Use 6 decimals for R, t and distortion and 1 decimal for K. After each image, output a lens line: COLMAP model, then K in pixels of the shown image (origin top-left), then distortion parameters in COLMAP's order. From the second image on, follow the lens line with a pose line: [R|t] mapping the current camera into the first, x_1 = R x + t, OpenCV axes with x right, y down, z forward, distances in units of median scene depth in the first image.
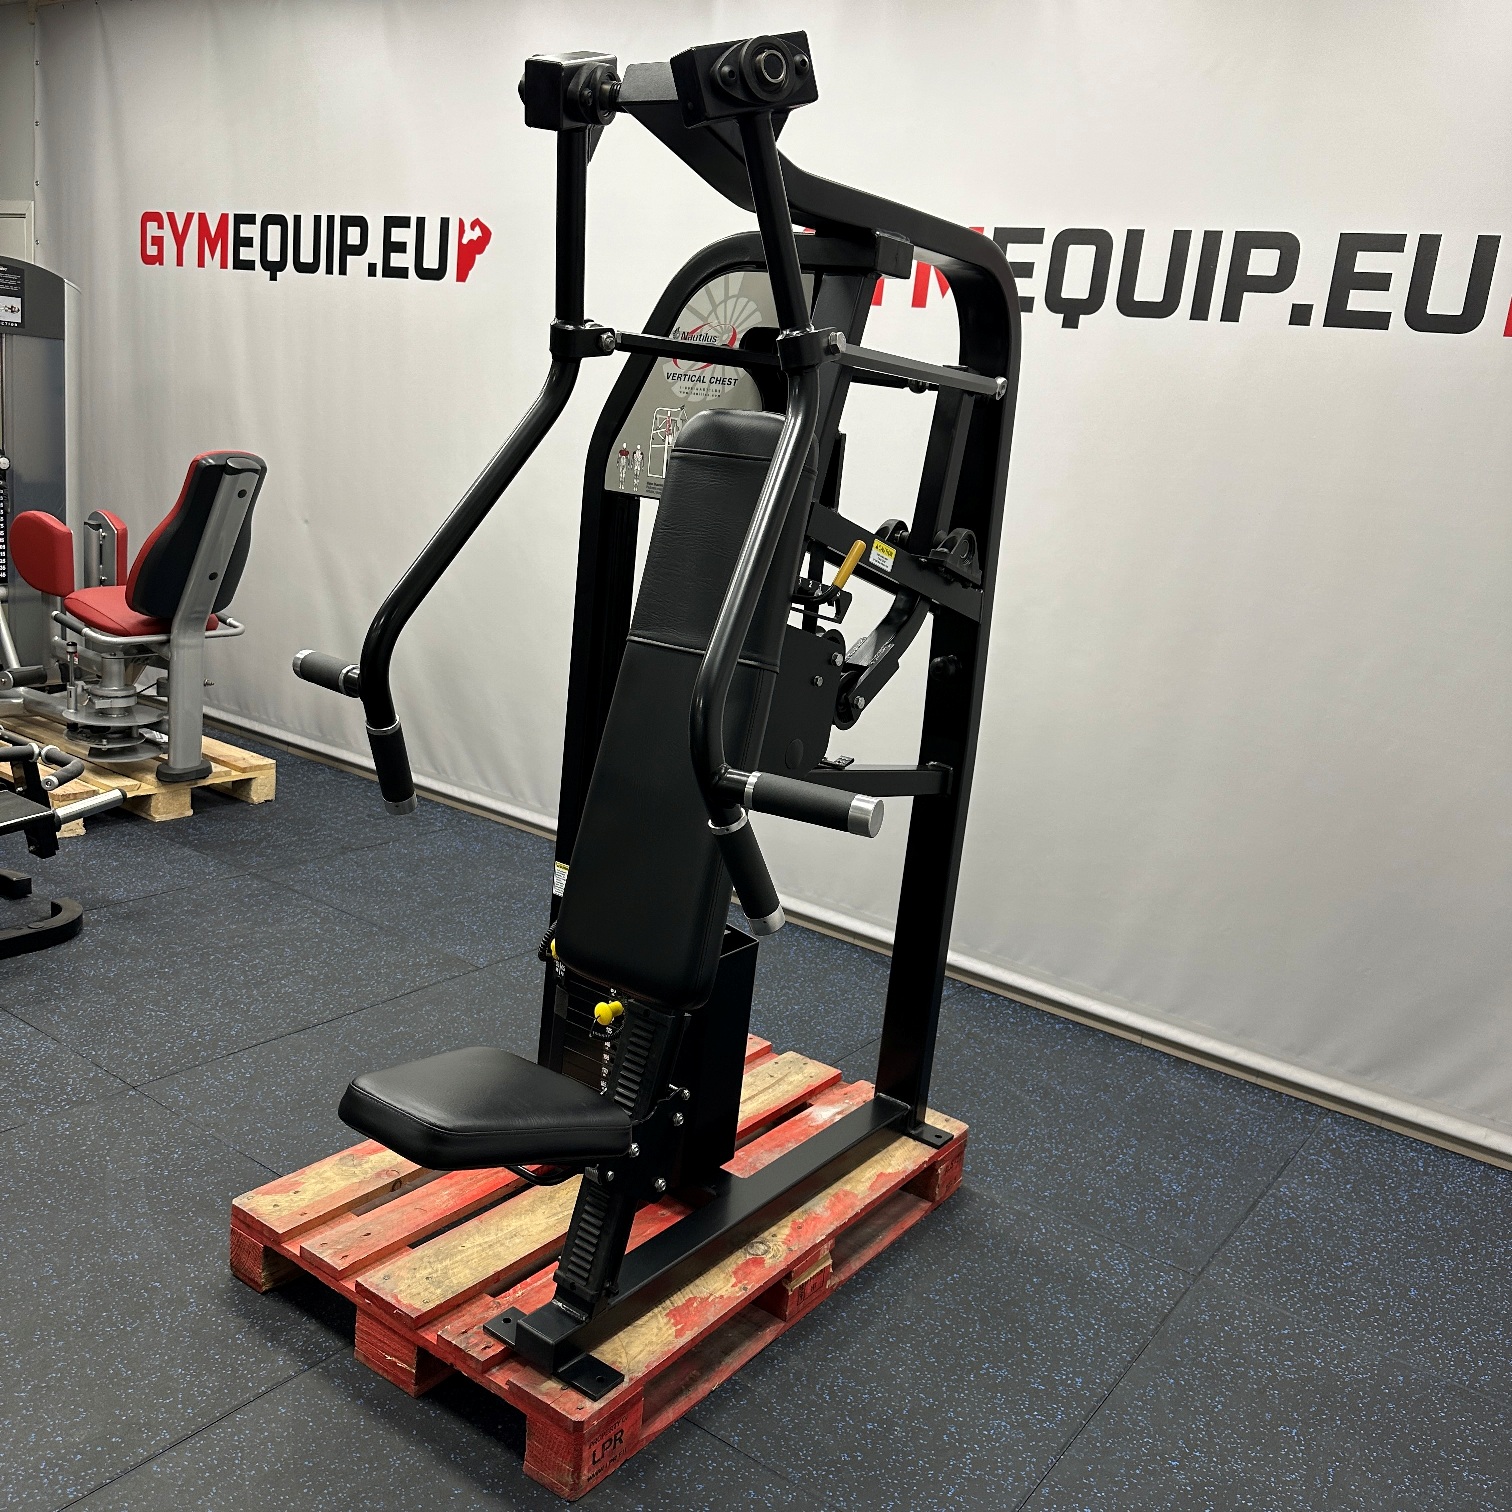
lens RADIAL K [[1418.9, 0, 762.3], [0, 1418.9, 752.6], [0, 0, 1]] dist [0.187372, -0.388413]
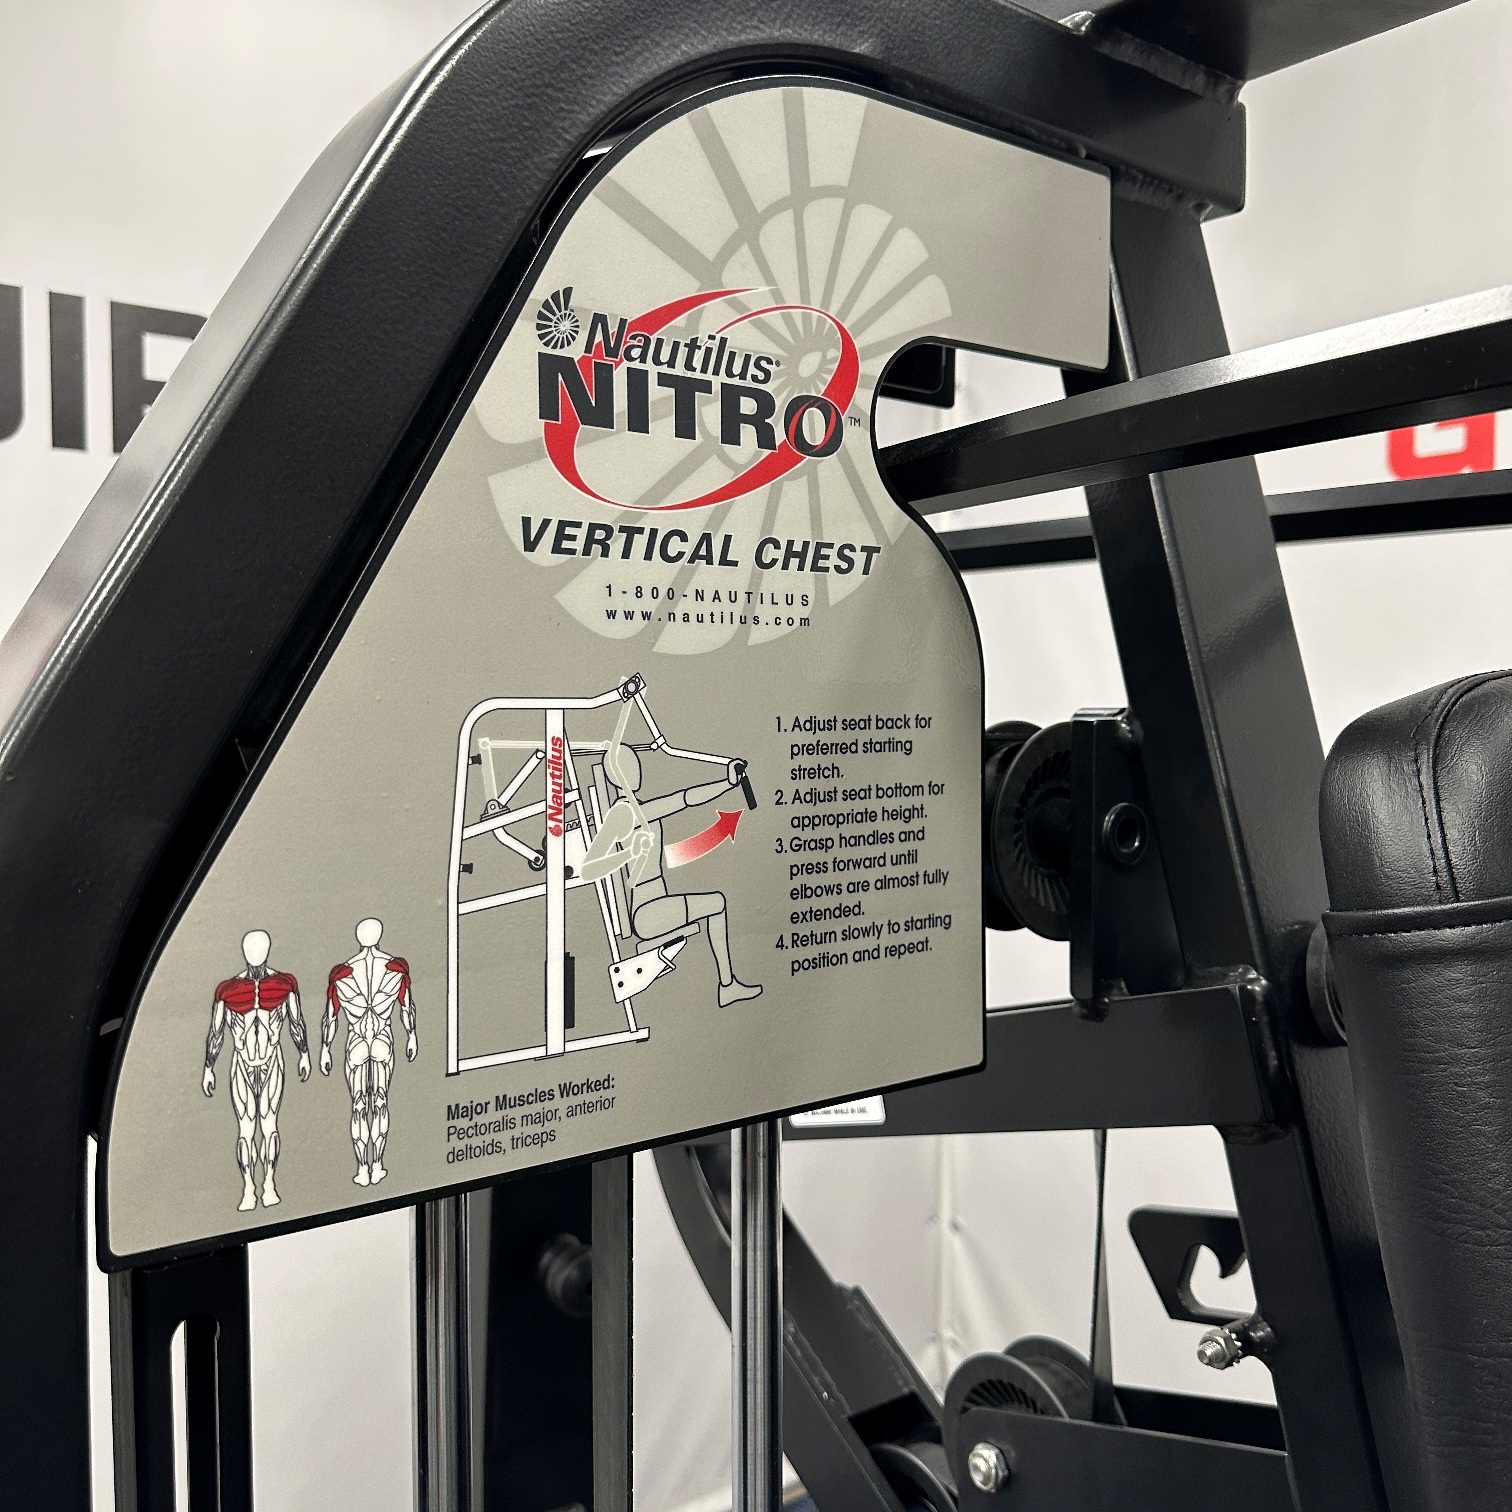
lens RADIAL K [[1418.9, 0, 762.3], [0, 1418.9, 752.6], [0, 0, 1]] dist [0.187372, -0.388413]
pose [[0.291036, -0.136543, 0.946918, -0.215801], [0.249915, 0.966247, 0.062519, -0.216266], [-0.923494, 0.218454, 0.315337, 0.832063]]
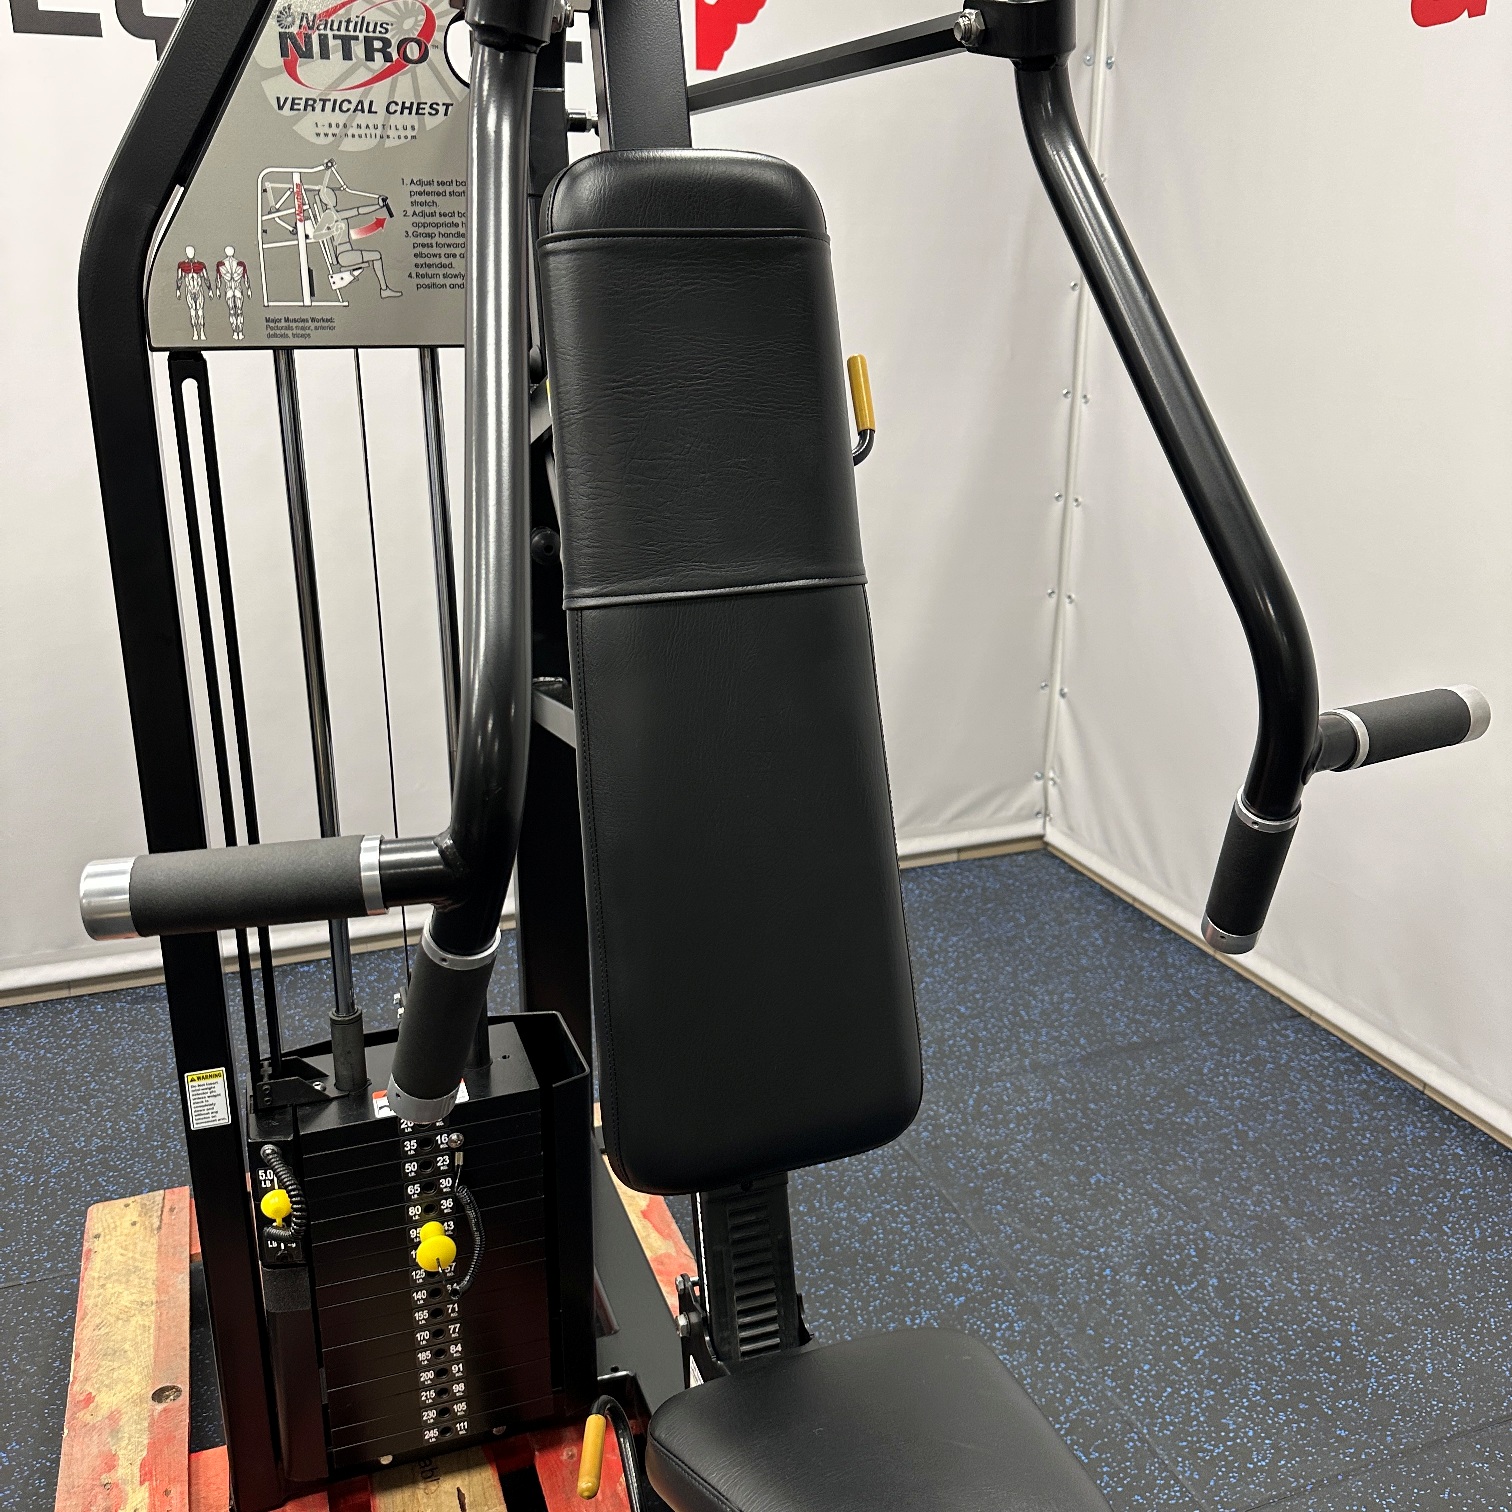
lens RADIAL K [[1435.9, 0, 757.7], [0, 1435.9, 736.6], [0, 0, 1]] dist [0.047825, -0.094039]
pose [[0.555126, -0.343422, 0.757559, -0.397519], [0.245555, 0.937855, 0.245217, -0.122256], [-0.794693, 0.049896, 0.604957, 0.510726]]
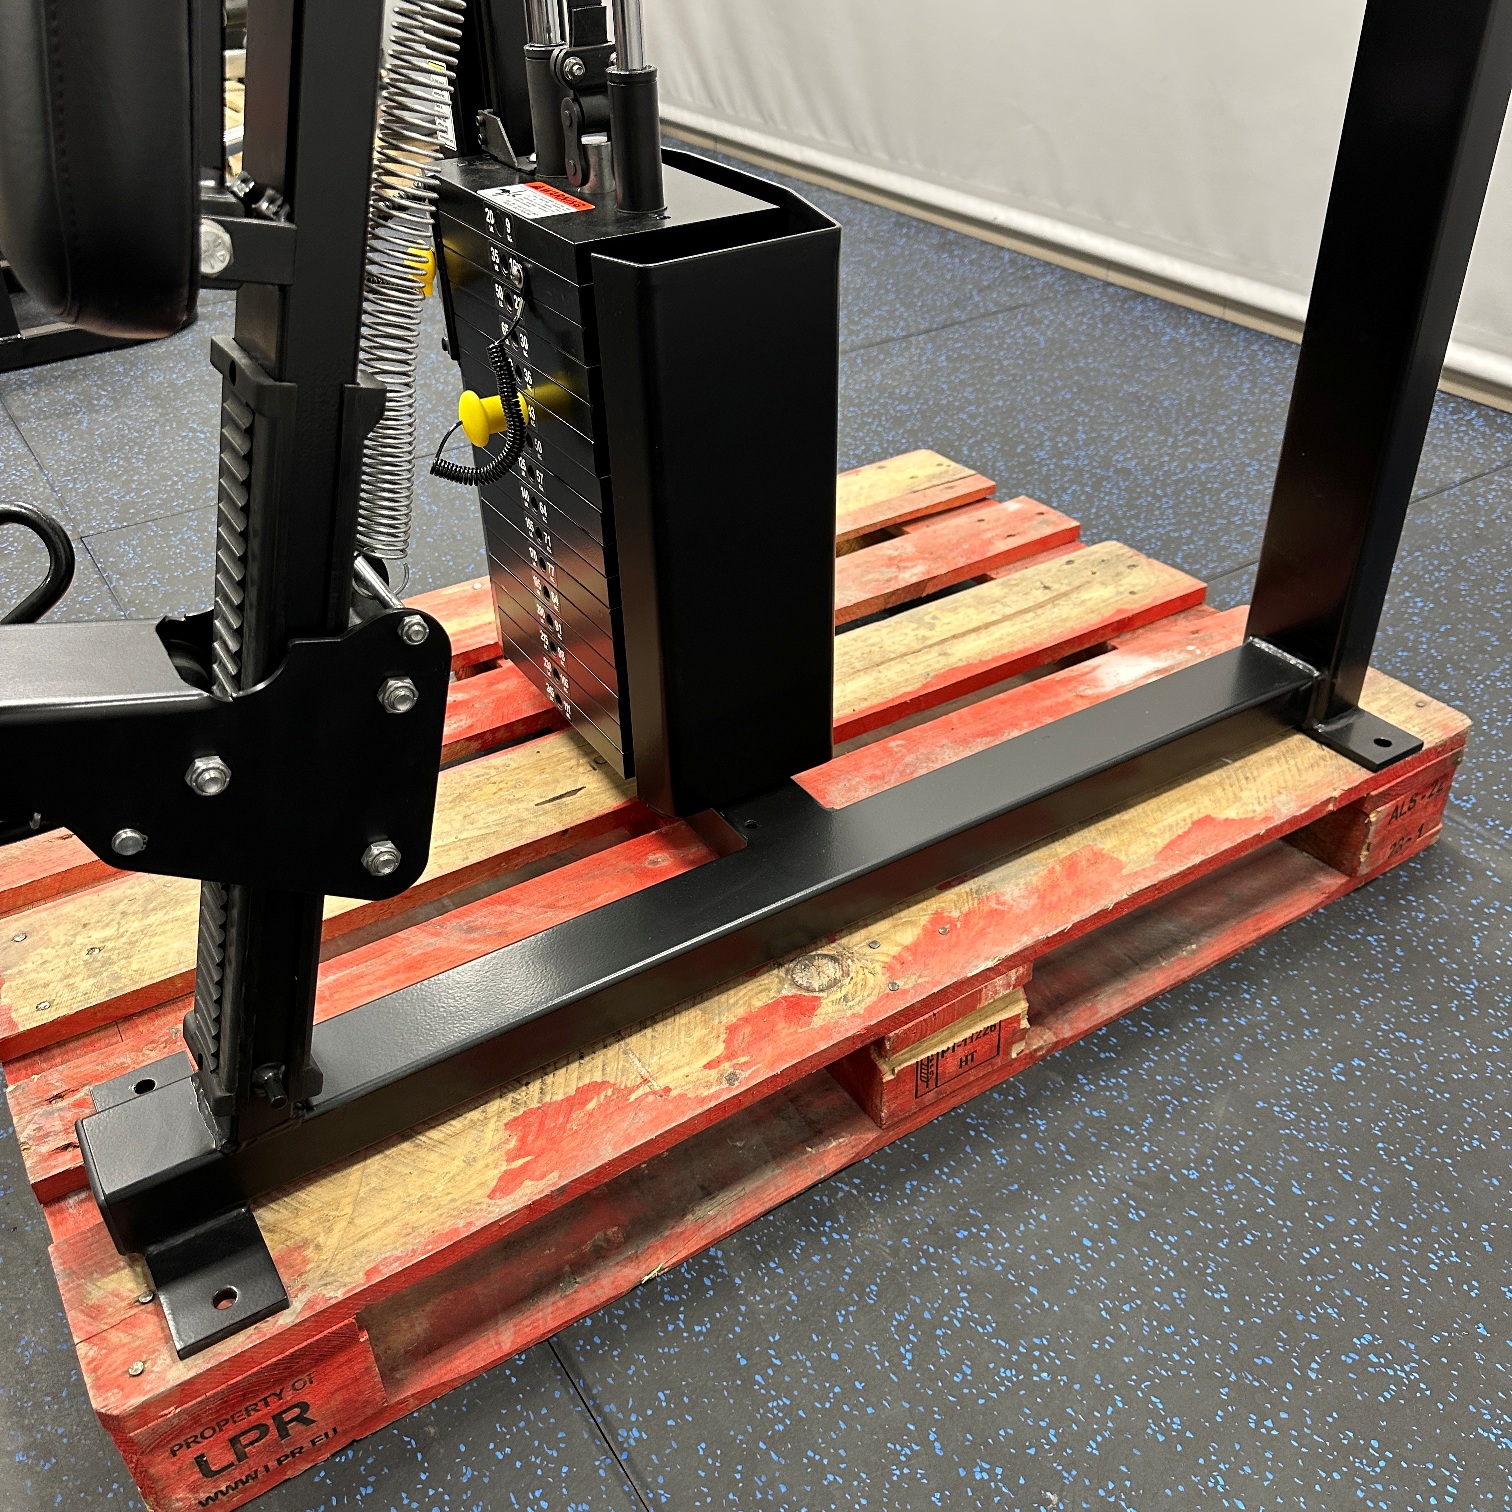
lens RADIAL K [[1418.9, 0, 762.3], [0, 1418.9, 752.6], [0, 0, 1]] dist [0.187372, -0.388413]
pose [[0.921823, 0.104149, -0.373357, 0.127136], [0.030541, 0.940715, 0.337821, 0.131405], [0.386407, -0.322813, 0.863992, 0.617323]]
